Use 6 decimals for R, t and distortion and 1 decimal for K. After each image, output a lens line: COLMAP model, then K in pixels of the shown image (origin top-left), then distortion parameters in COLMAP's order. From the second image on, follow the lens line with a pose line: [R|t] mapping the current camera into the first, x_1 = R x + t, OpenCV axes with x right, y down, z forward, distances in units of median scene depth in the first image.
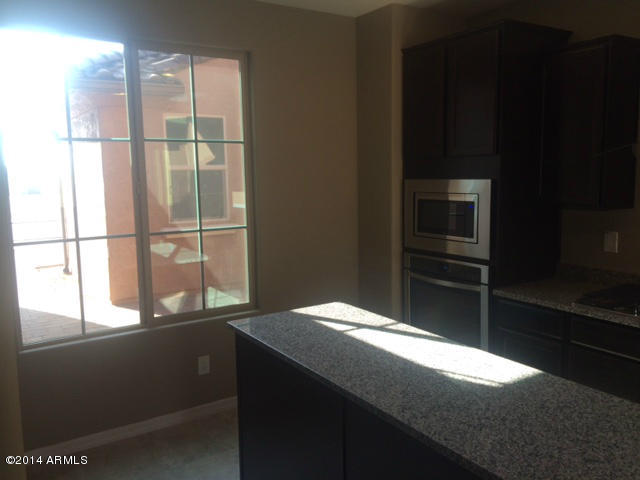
lens RADIAL K [[538.3, 0, 335.6], [0, 538.3, 237.0], [0, 0, 1]] dist [0.115805, -0.169240]
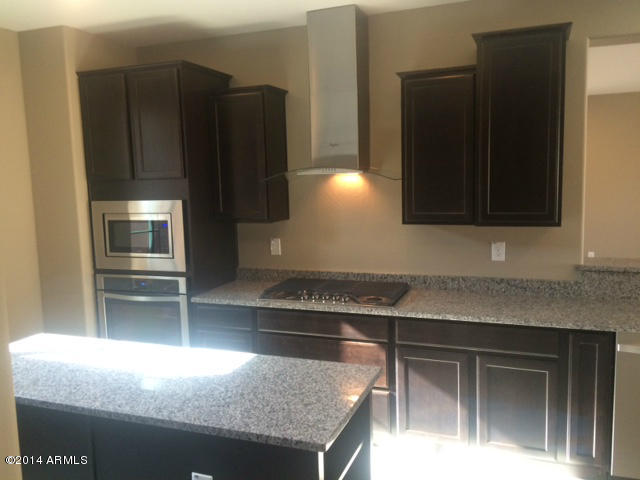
lens RADIAL K [[538.3, 0, 335.6], [0, 538.3, 237.0], [0, 0, 1]] dist [0.115805, -0.169240]
pose [[0.801189, -0.072155, 0.594045, -0.134953], [0.083932, 0.996441, 0.007832, -0.012637], [-0.592496, 0.043584, 0.804394, -0.089146]]
